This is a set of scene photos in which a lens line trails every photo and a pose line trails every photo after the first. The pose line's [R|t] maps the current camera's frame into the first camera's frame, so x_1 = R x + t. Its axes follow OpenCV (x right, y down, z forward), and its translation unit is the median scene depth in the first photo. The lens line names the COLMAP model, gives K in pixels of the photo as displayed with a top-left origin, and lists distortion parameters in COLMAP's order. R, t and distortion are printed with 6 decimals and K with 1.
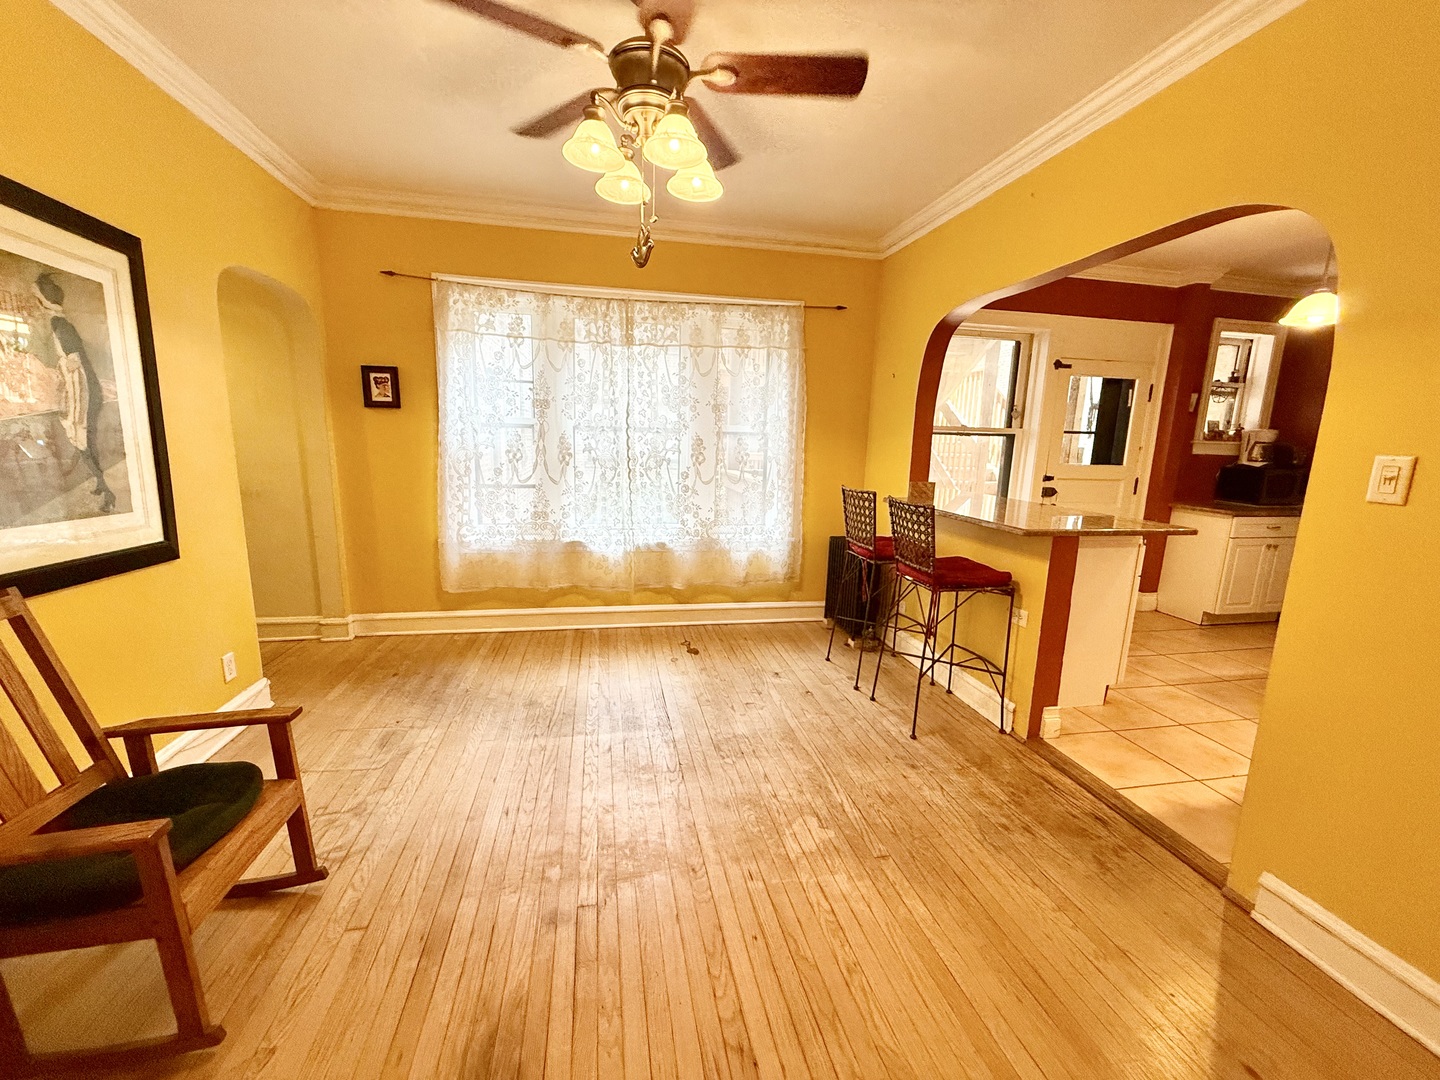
lens RADIAL K [[577.3, 0, 715.4], [0, 577.3, 544.0], [0, 0, 1]] dist [0.000188, 0.000049]
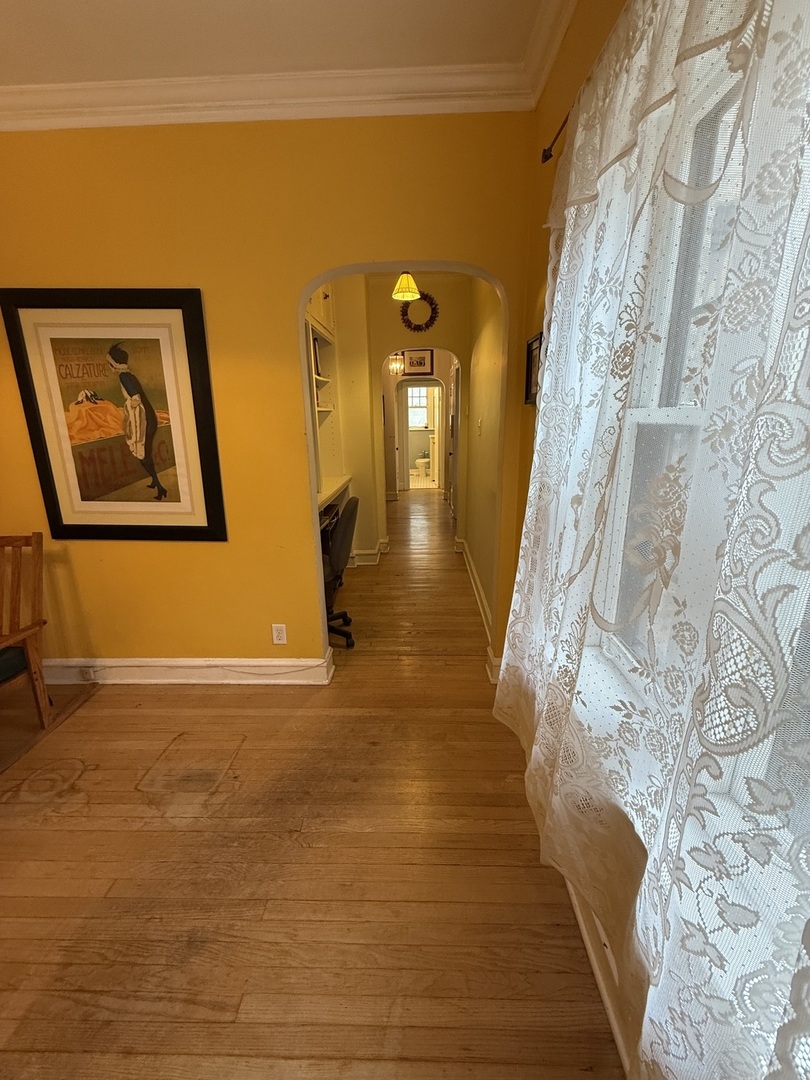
lens RADIAL K [[433.0, 0, 408.1], [0, 433.0, 541.1], [0, 0, 1]] dist [0.000188, 0.000049]
pose [[-0.217021, 0.235289, -0.947387, -0.093637], [-0.163890, 0.947959, 0.272973, -0.381819], [0.962311, 0.214508, -0.167165, 1.898018]]
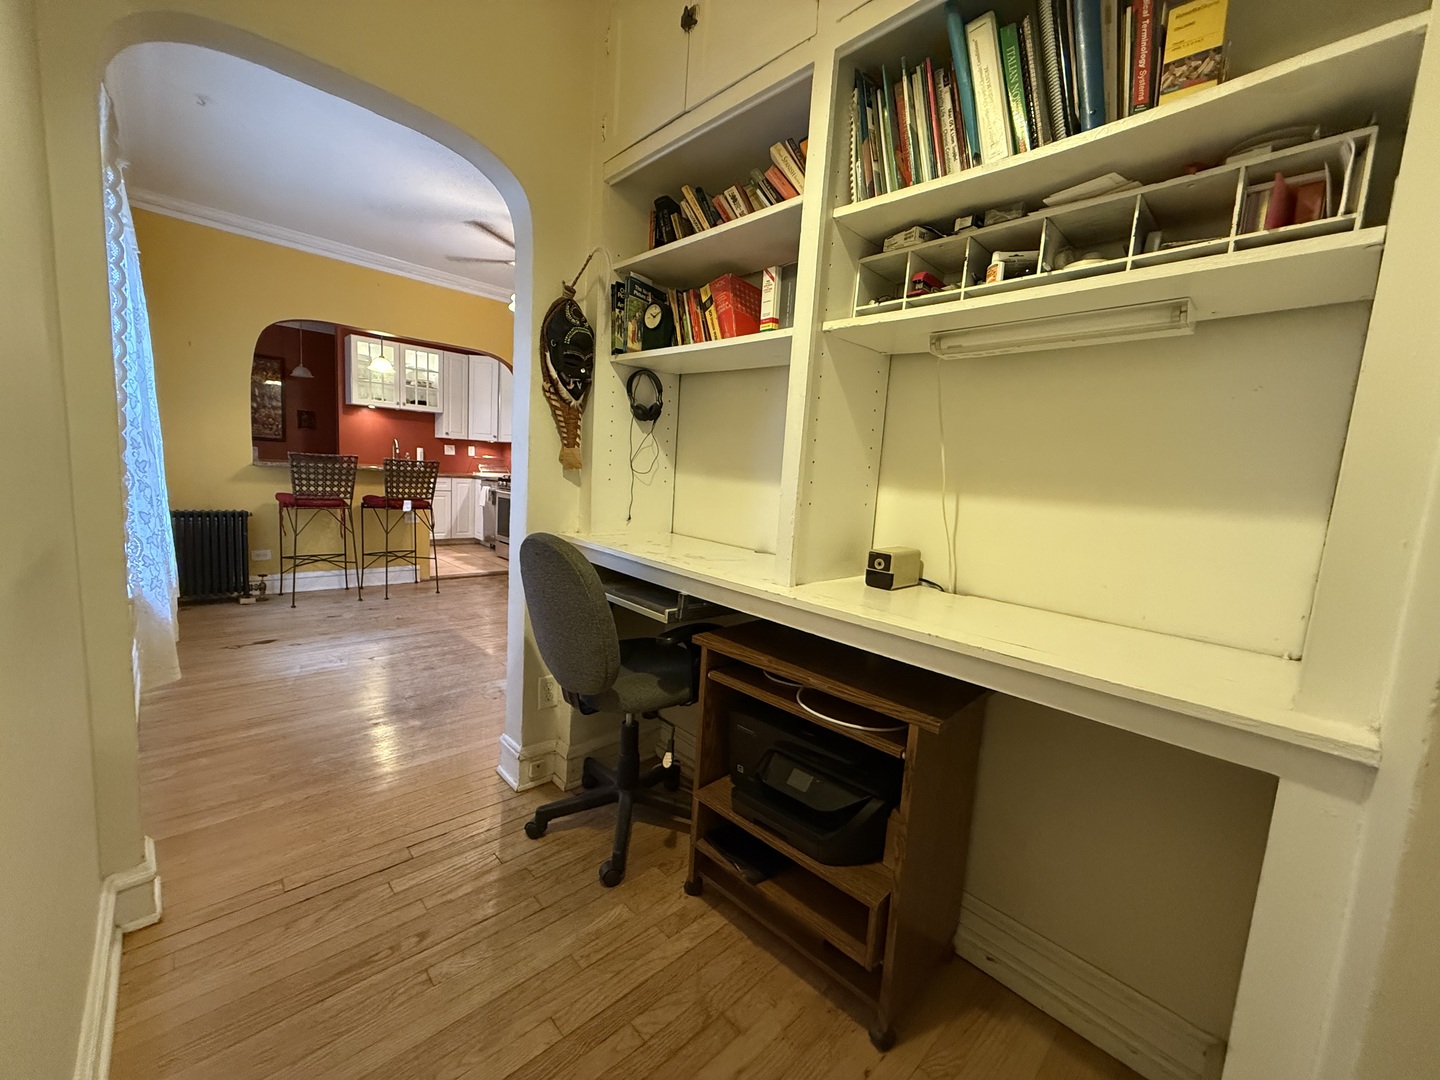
lens RADIAL K [[577.3, 0, 716.7], [0, 577.3, 535.3], [0, 0, 1]] dist [0.000188, 0.000049]
pose [[-0.531771, -0.164652, 0.830728, -2.334368], [0.067642, 0.969527, 0.235461, -0.297087], [-0.844182, 0.181404, -0.504429, 1.662187]]
